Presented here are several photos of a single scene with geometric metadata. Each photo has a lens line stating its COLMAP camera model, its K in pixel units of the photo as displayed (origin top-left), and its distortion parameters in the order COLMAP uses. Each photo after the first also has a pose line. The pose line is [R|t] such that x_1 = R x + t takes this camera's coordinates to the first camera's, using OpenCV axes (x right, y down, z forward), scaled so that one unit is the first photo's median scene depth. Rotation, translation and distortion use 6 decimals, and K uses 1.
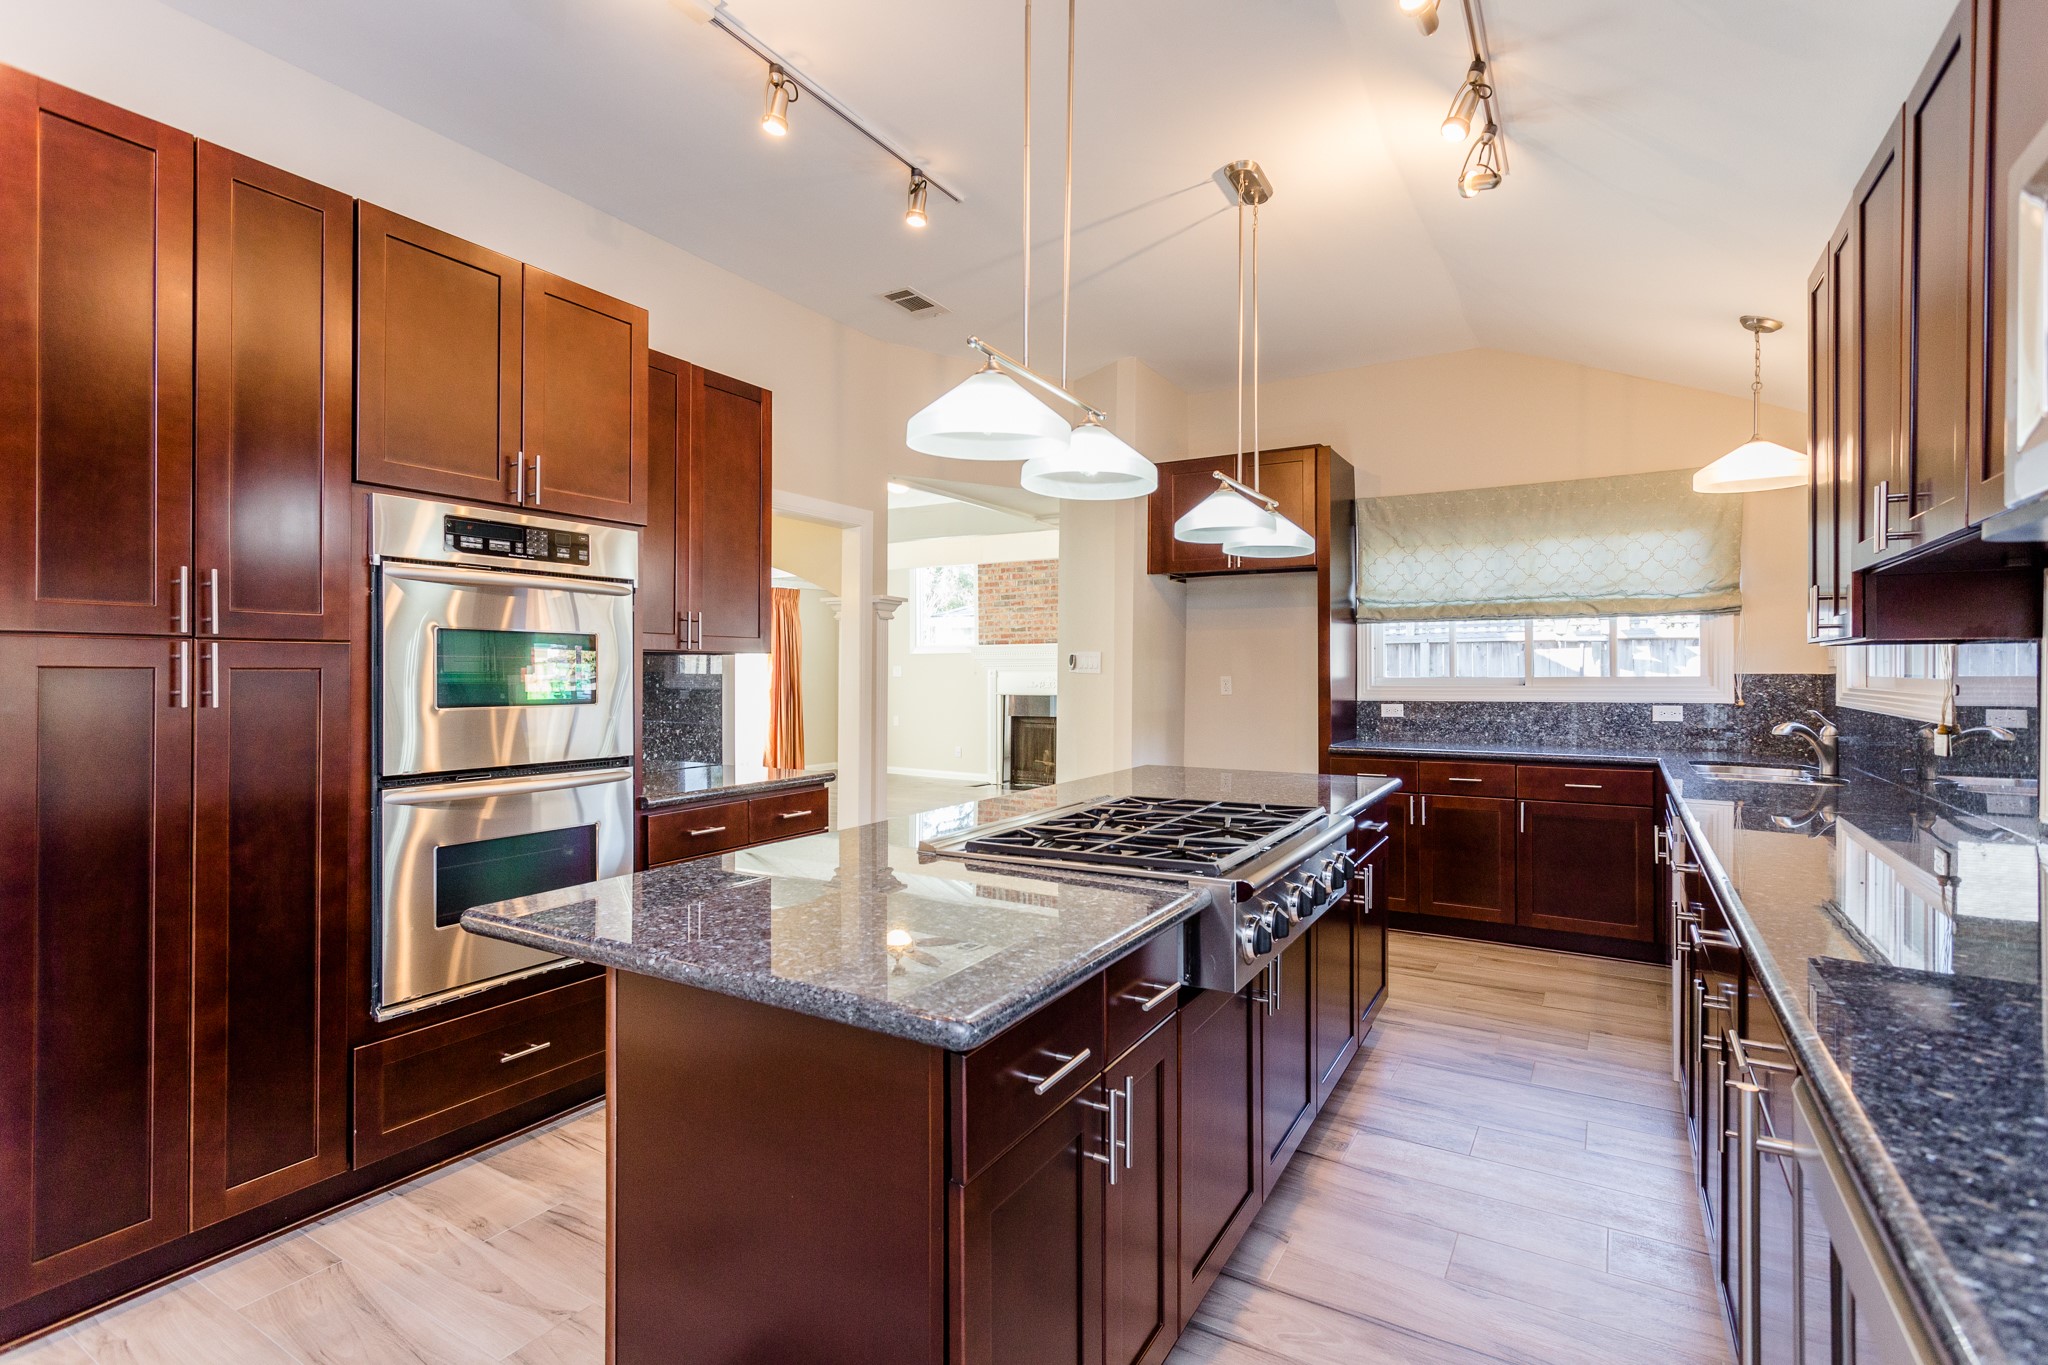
lens RADIAL K [[974.6, 0, 1014.8], [0, 974.6, 669.2], [0, 0, 1]] dist [0.000396, 0.004222]
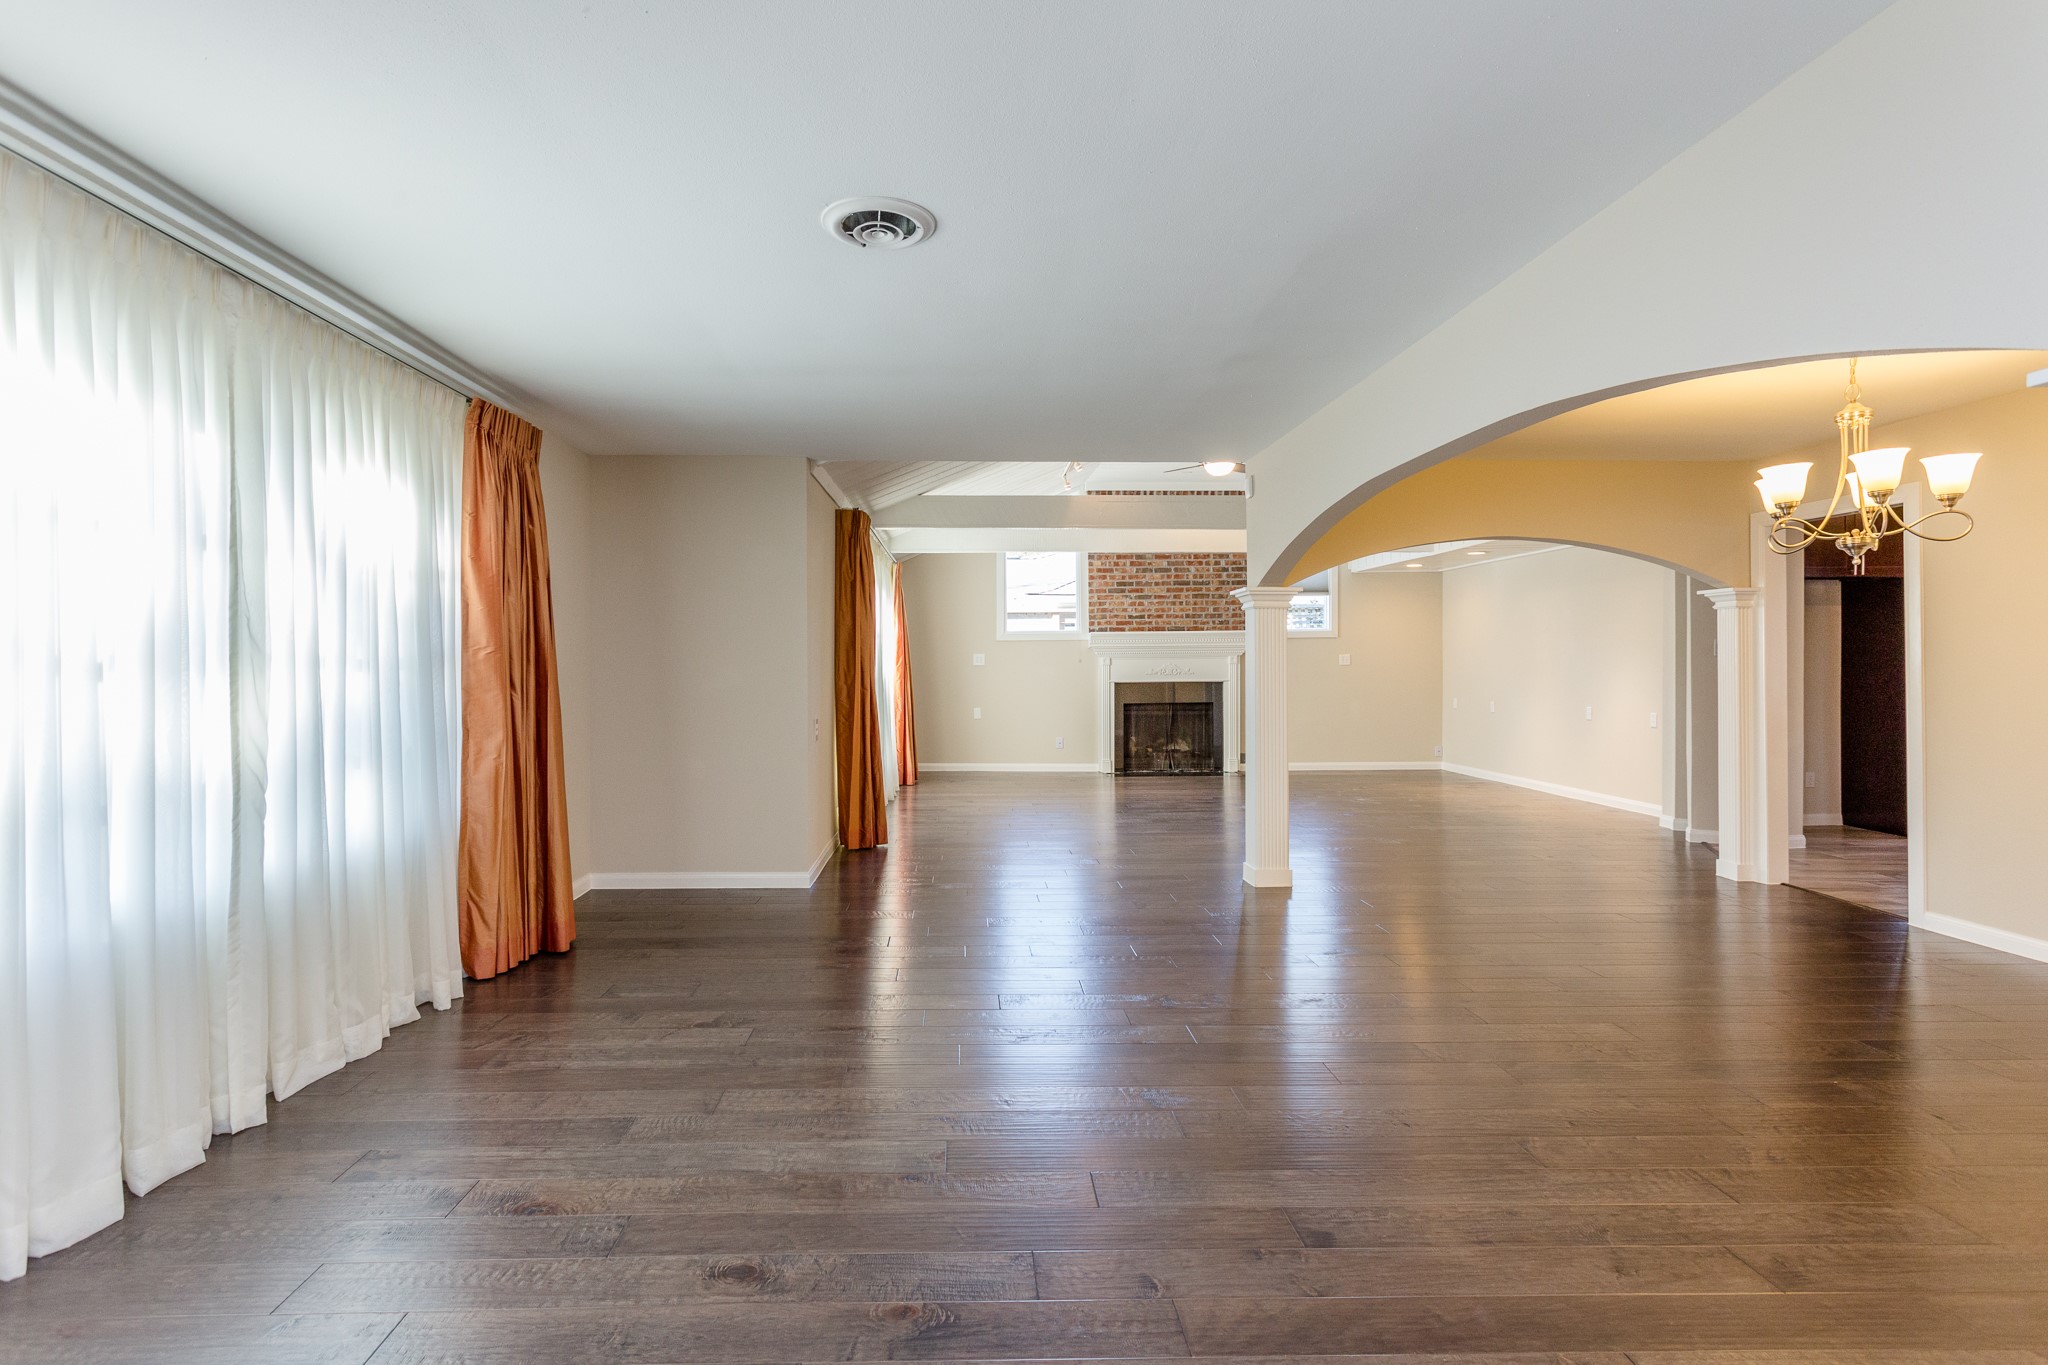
lens RADIAL K [[974.6, 0, 981.3], [0, 974.6, 660.9], [0, 0, 1]] dist [0.000396, 0.004222]
pose [[0.844286, -0.005558, 0.535864, -2.051397], [0.004261, 0.999984, 0.003658, 0.002099], [-0.535876, -0.000805, 0.844296, 0.721899]]
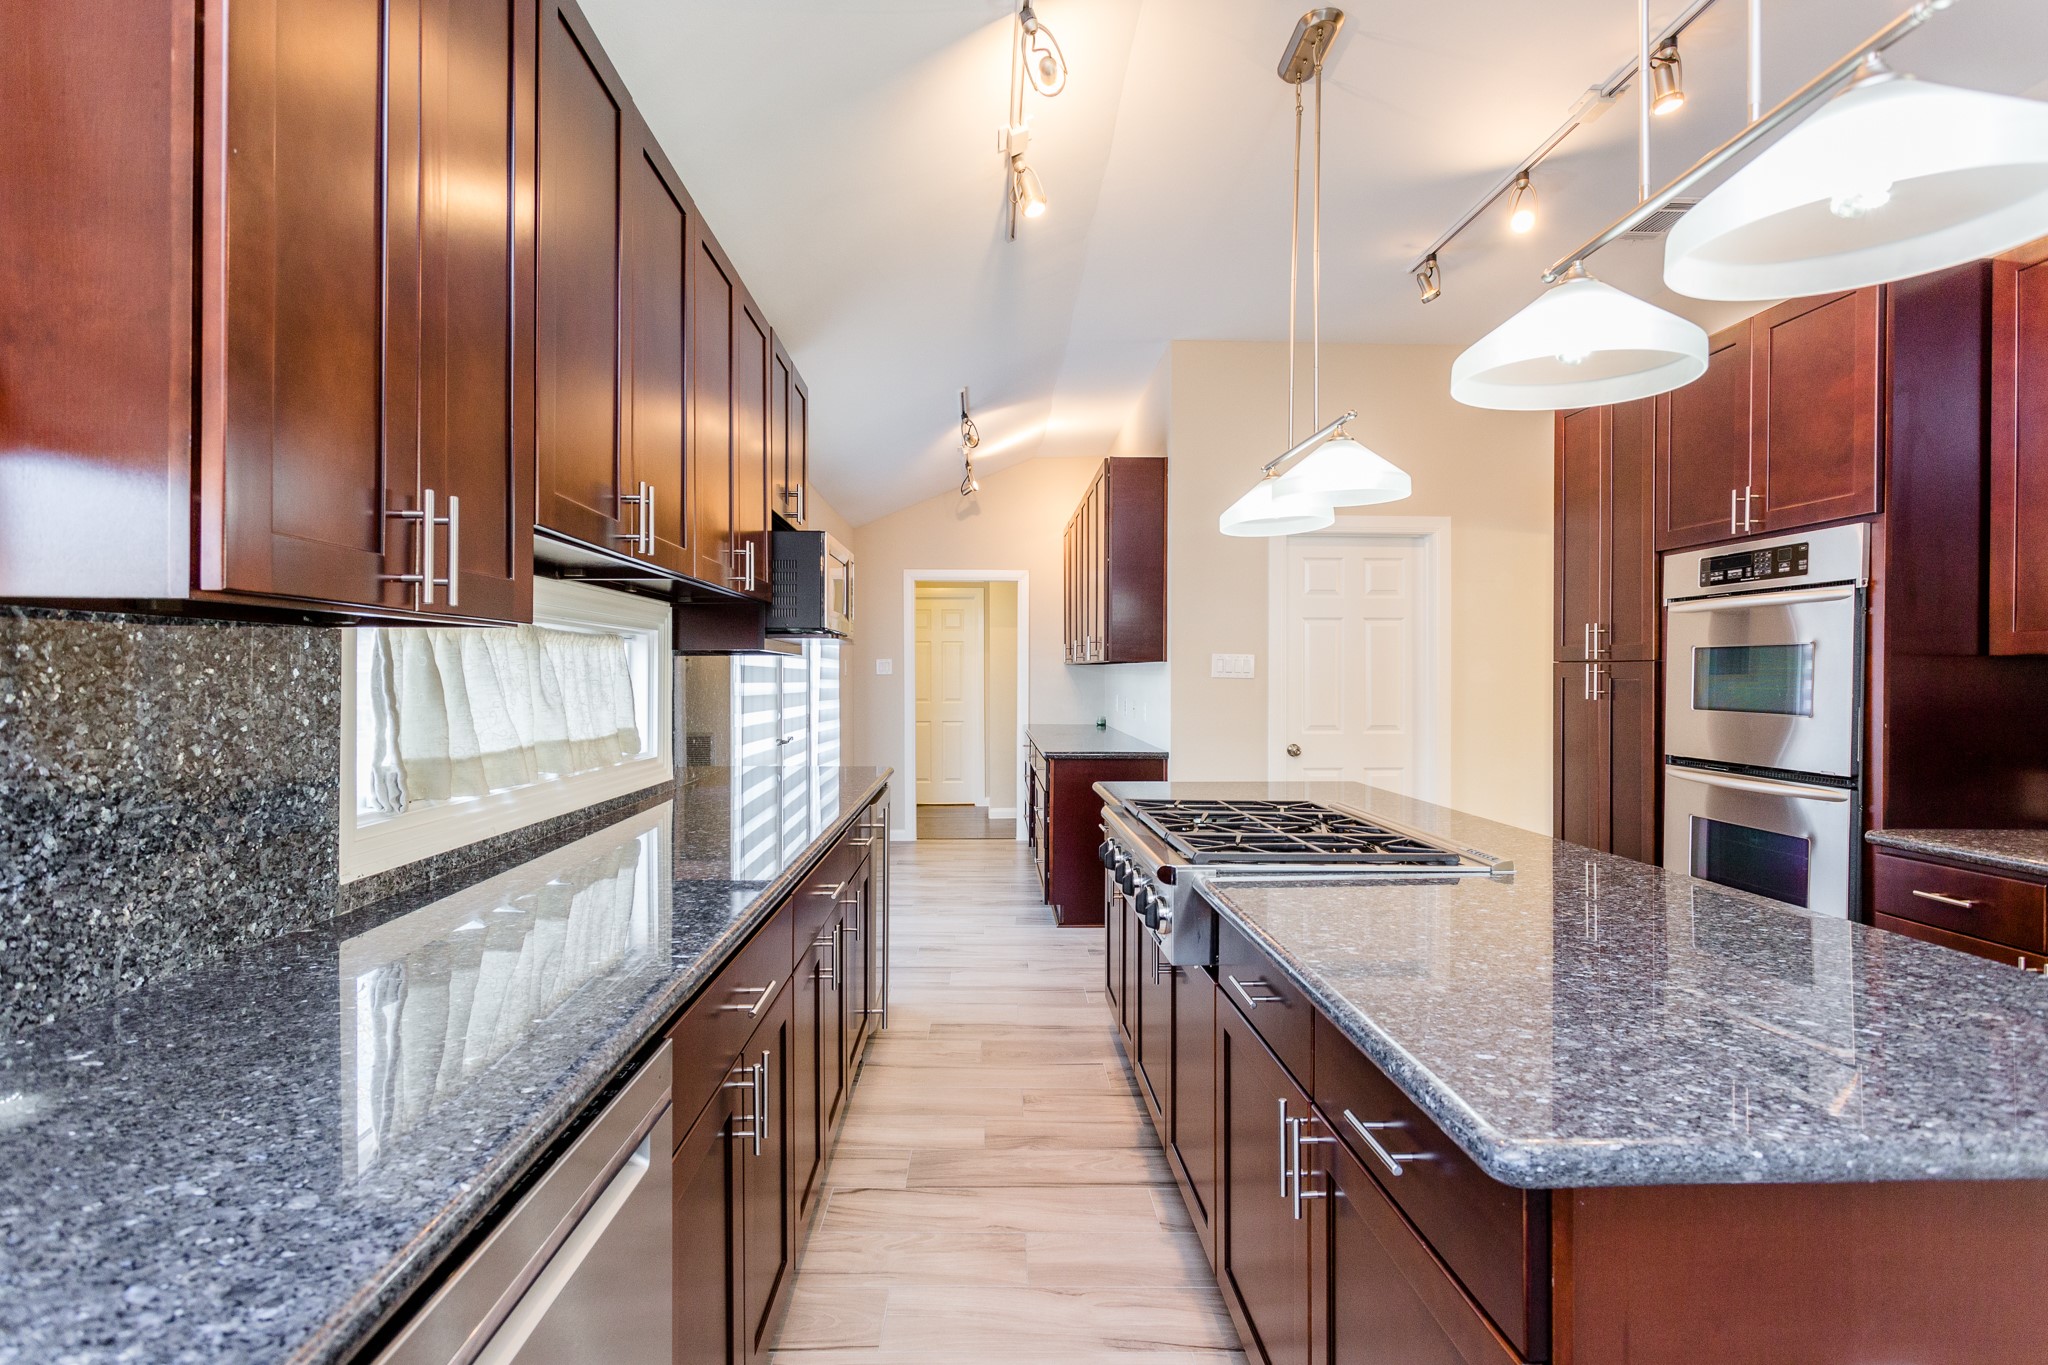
lens RADIAL K [[974.6, 0, 1029.0], [0, 974.6, 672.7], [0, 0, 1]] dist [0.000396, 0.004222]
pose [[-0.834236, -0.006395, -0.551371, 0.571568], [-0.005588, 0.999979, -0.003142, -0.000348], [0.551380, 0.000460, -0.834254, 1.059976]]
